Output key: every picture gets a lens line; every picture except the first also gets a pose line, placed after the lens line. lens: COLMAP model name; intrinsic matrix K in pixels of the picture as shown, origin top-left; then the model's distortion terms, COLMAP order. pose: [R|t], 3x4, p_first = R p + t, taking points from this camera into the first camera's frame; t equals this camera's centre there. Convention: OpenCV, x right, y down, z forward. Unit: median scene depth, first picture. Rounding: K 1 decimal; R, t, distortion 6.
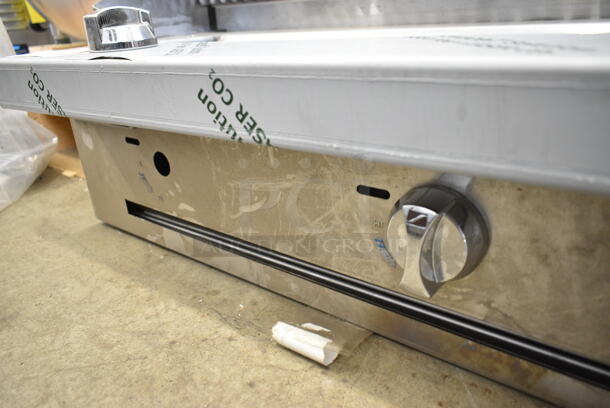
lens RADIAL K [[463.1, 0, 309.2], [0, 463.1, 202.4], [0, 0, 1]] dist [-0.018300, 0.013272]
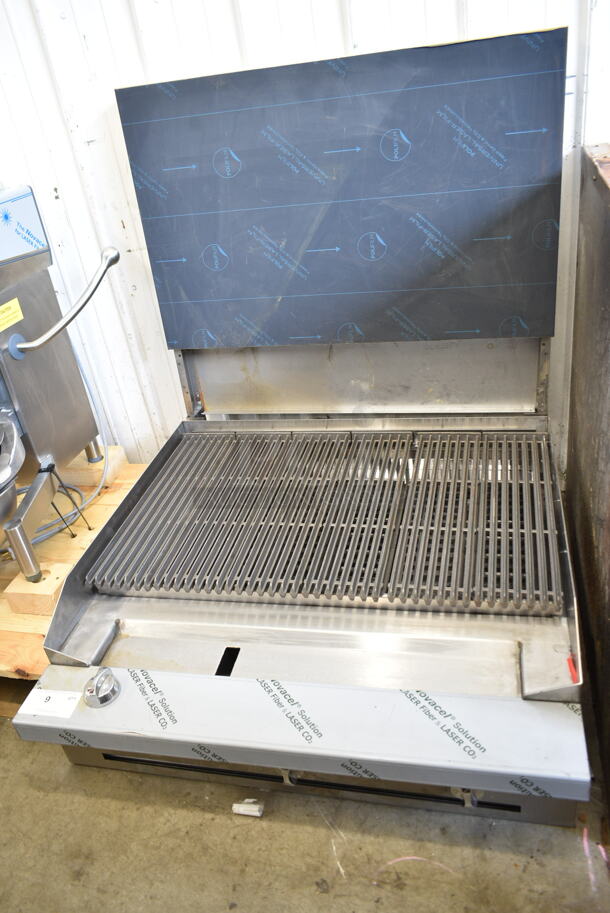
lens RADIAL K [[693.2, 0, 302.4], [0, 693.2, 458.5], [0, 0, 1]] dist [-0.018300, 0.013272]
pose [[0.910190, -0.268298, 0.315549, -0.286390], [0.238857, 0.962405, 0.129318, -1.323200], [-0.338381, -0.042333, 0.940056, -1.689915]]
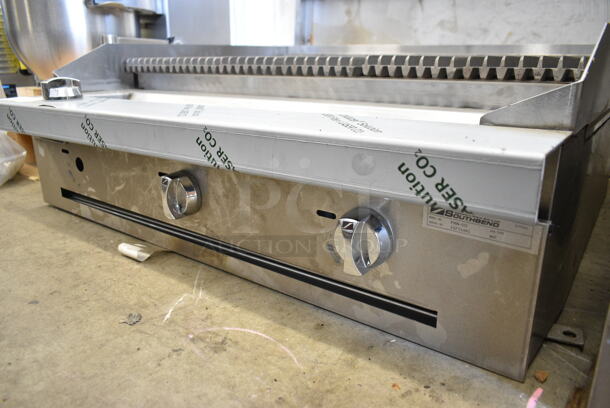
lens RADIAL K [[463.1, 0, 306.2], [0, 463.1, 202.6], [0, 0, 1]] dist [-0.018300, 0.013272]
pose [[0.998283, 0.052780, 0.025411, 0.506186], [-0.050160, 0.994255, -0.094559, 0.184686], [-0.030256, 0.093122, 0.995195, -0.762091]]
